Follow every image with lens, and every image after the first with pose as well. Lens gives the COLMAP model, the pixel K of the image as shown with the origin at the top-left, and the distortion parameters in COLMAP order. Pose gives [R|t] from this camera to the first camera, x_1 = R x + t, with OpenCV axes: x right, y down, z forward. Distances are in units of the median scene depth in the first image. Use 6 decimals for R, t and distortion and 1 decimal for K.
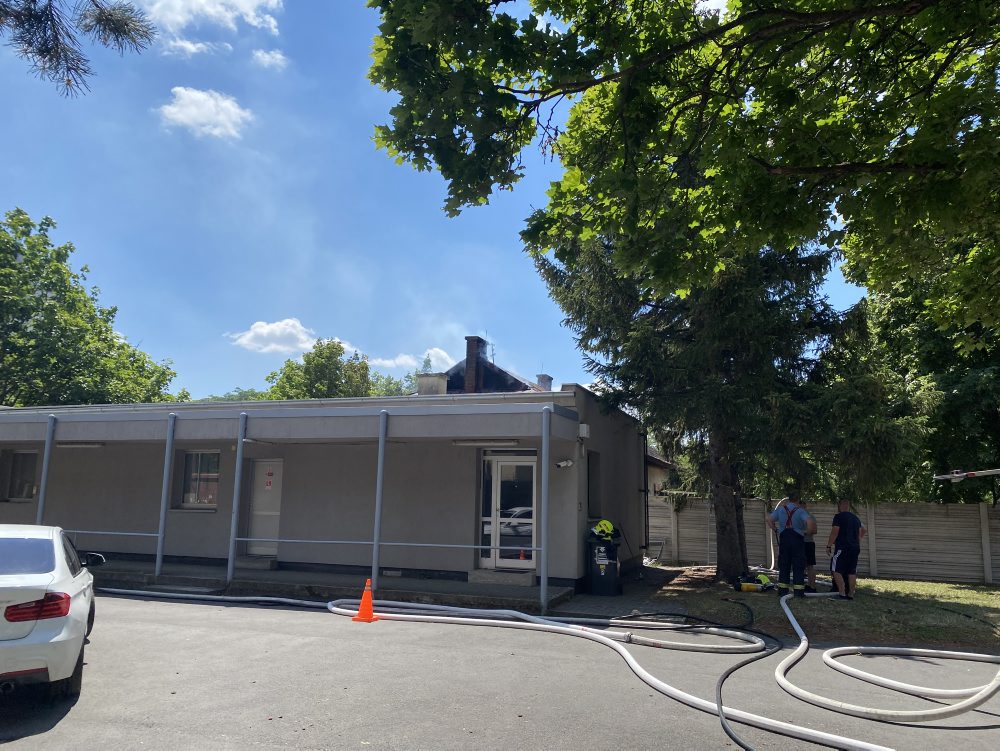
lens RADIAL K [[763.8, 0, 500.0], [0, 763.8, 375.5], [0, 0, 1]] dist [0.005770, 0.000099]
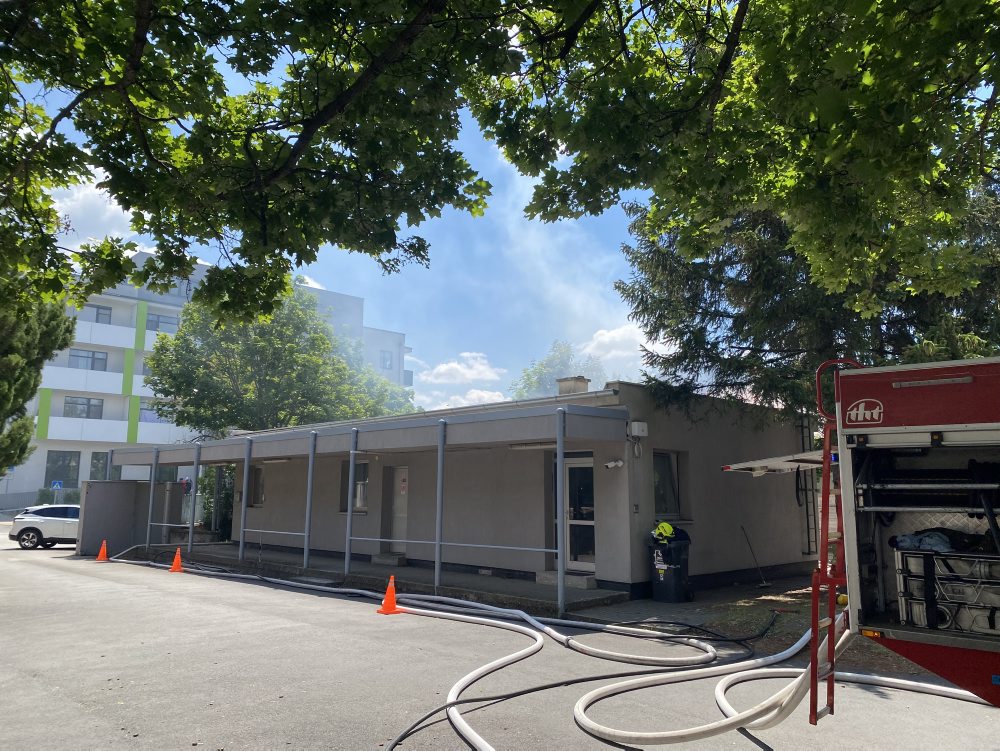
lens RADIAL K [[763.8, 0, 500.0], [0, 763.8, 375.5], [0, 0, 1]] dist [0.005770, 0.000099]
pose [[0.906957, -0.077196, -0.414089, 0.354585], [0.076345, 0.996907, -0.018633, 0.009394], [0.414247, -0.014715, 0.910046, 0.053650]]
